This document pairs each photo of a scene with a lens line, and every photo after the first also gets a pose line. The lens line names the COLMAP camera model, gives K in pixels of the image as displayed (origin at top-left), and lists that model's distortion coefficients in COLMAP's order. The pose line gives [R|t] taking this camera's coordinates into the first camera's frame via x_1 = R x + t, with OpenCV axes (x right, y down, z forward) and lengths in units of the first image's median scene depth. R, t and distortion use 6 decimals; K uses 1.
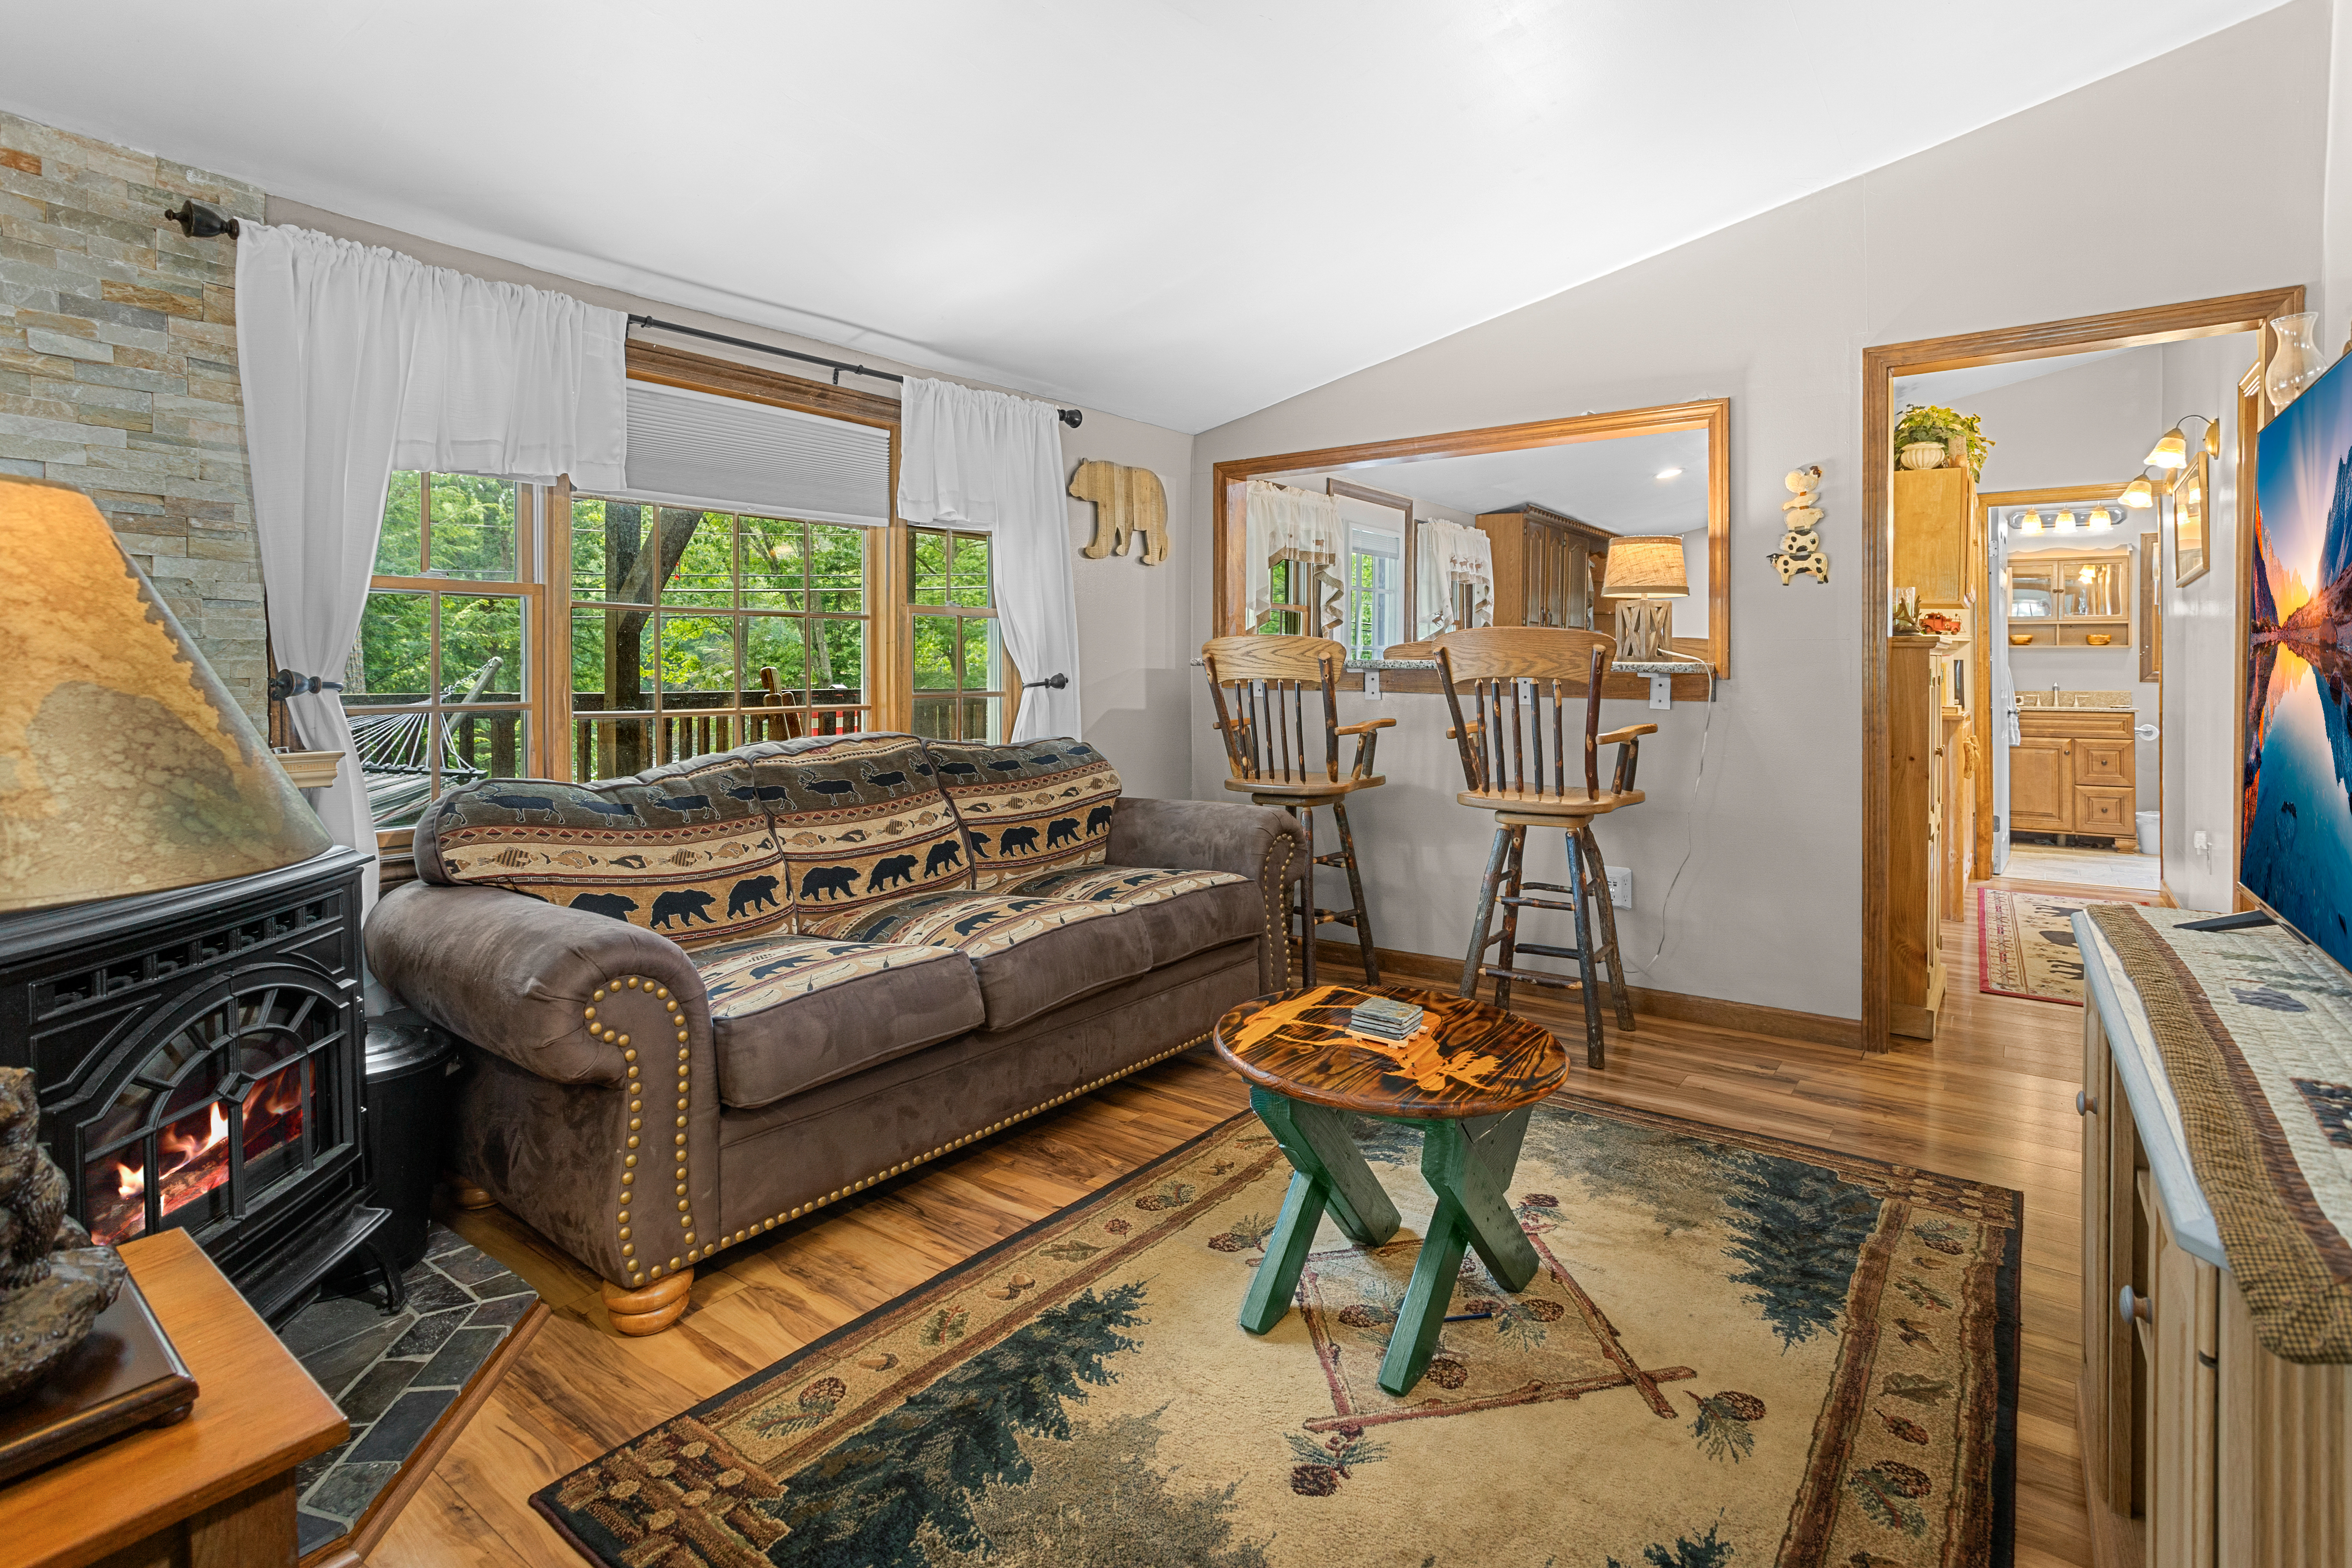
lens RADIAL K [[1172.6, 0, 1185.2], [0, 1172.6, 668.9], [0, 0, 1]] dist [-0.042248, 0.019512]
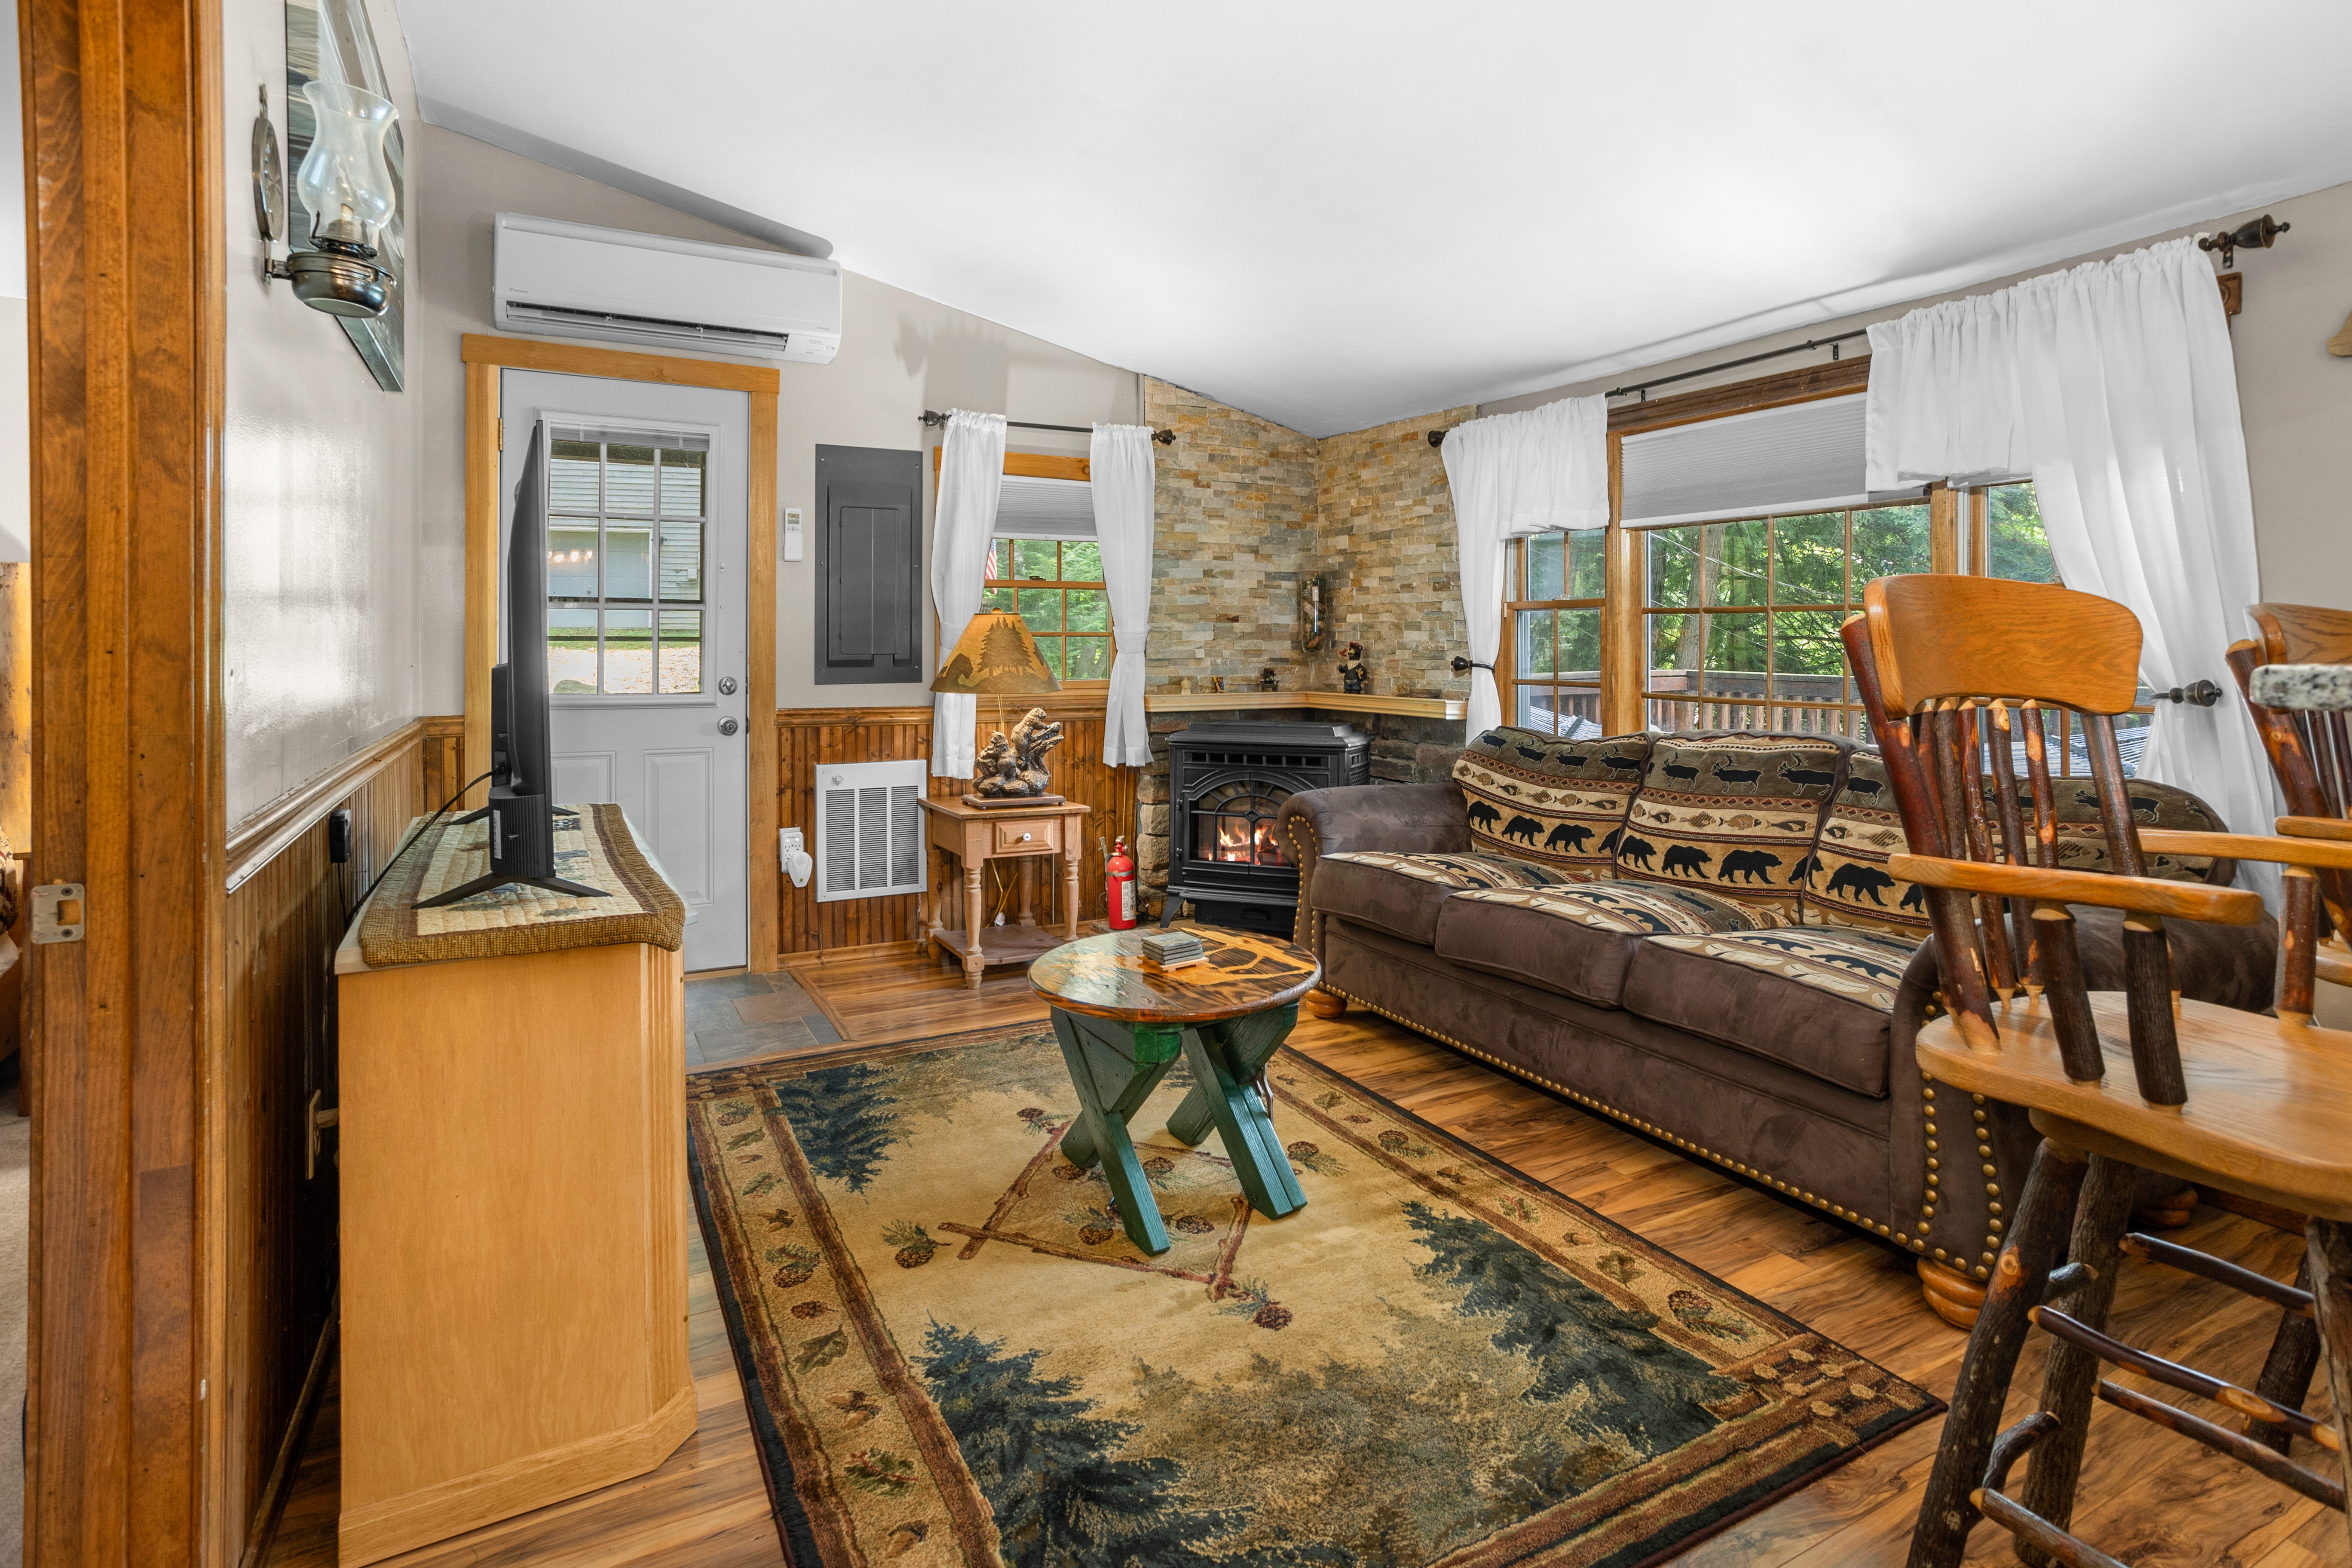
lens RADIAL K [[1172.6, 0, 1185.2], [0, 1172.6, 668.9], [0, 0, 1]] dist [-0.042248, 0.019512]
pose [[-0.421935, 0.014117, -0.906516, 1.066141], [-0.008148, 0.999779, 0.019362, -0.013159], [0.906589, 0.015556, -0.421727, 1.281207]]
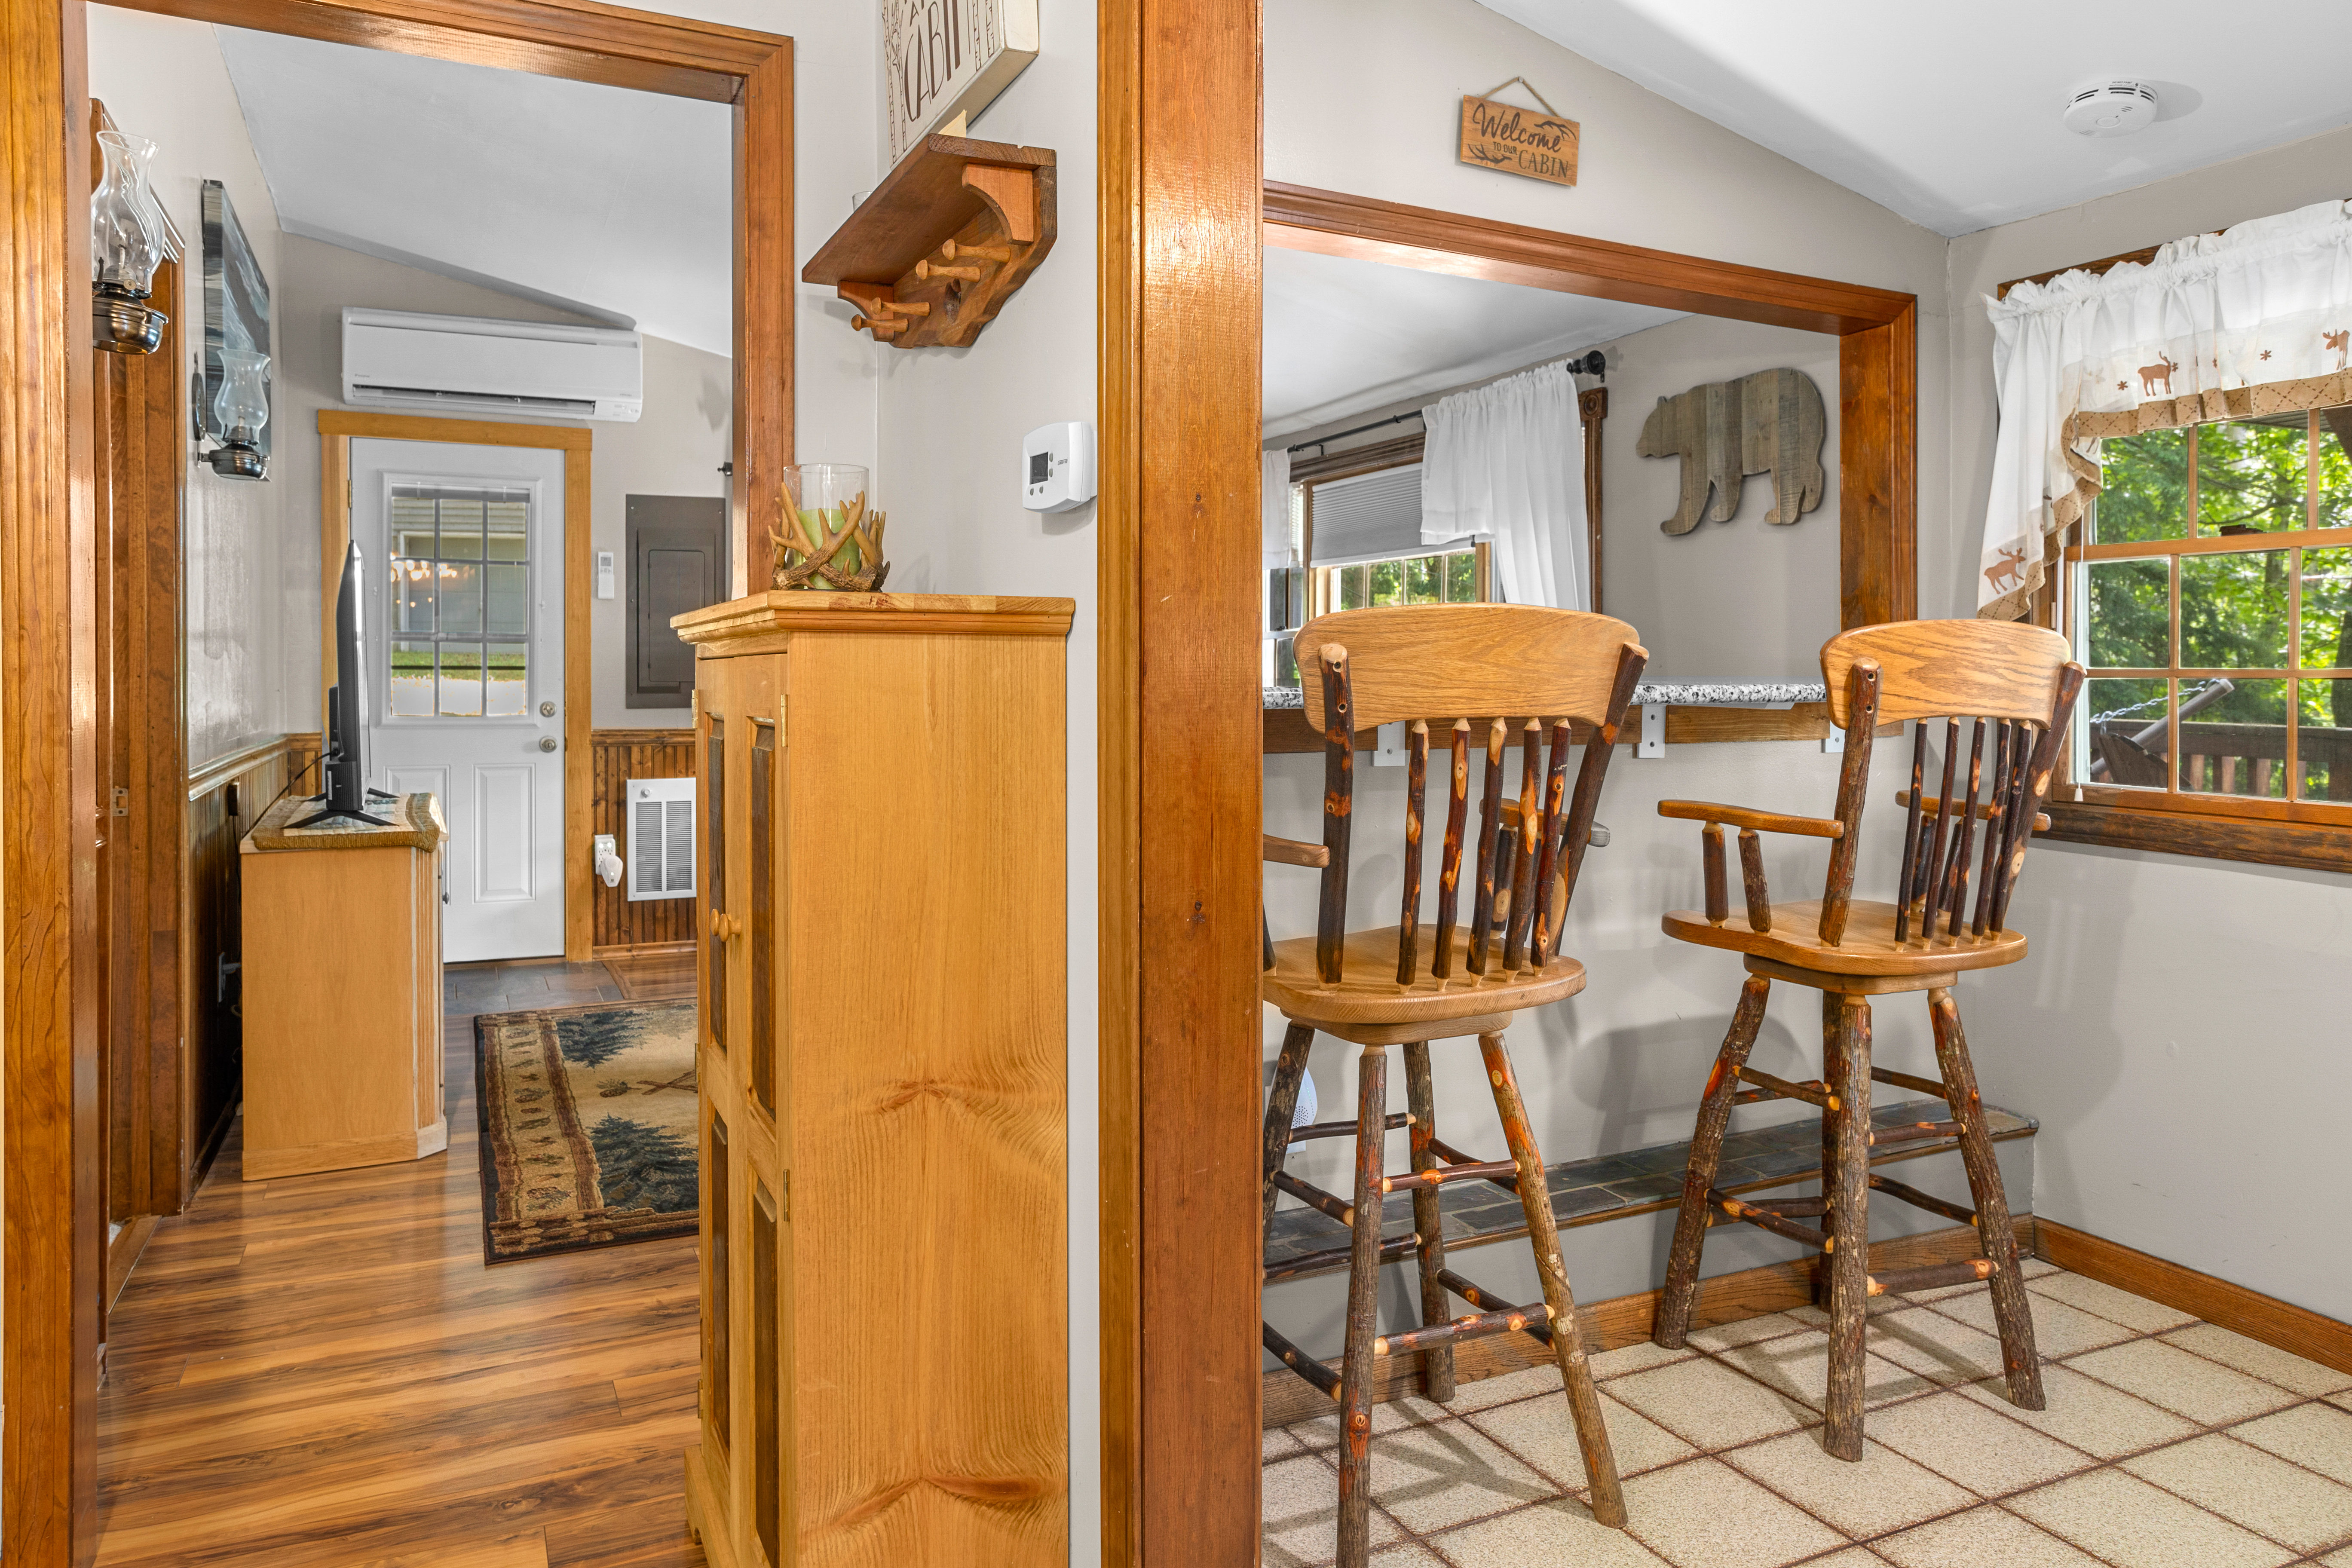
lens RADIAL K [[1567.0, 0, 1165.7], [0, 1567.0, 715.6], [0, 0, 1]] dist [-0.006188, -0.001241]
pose [[-0.485555, 0.020520, -0.873965, 1.577773], [-0.005783, 0.999627, 0.026683, -0.014539], [0.874187, 0.018011, -0.485255, 2.112544]]
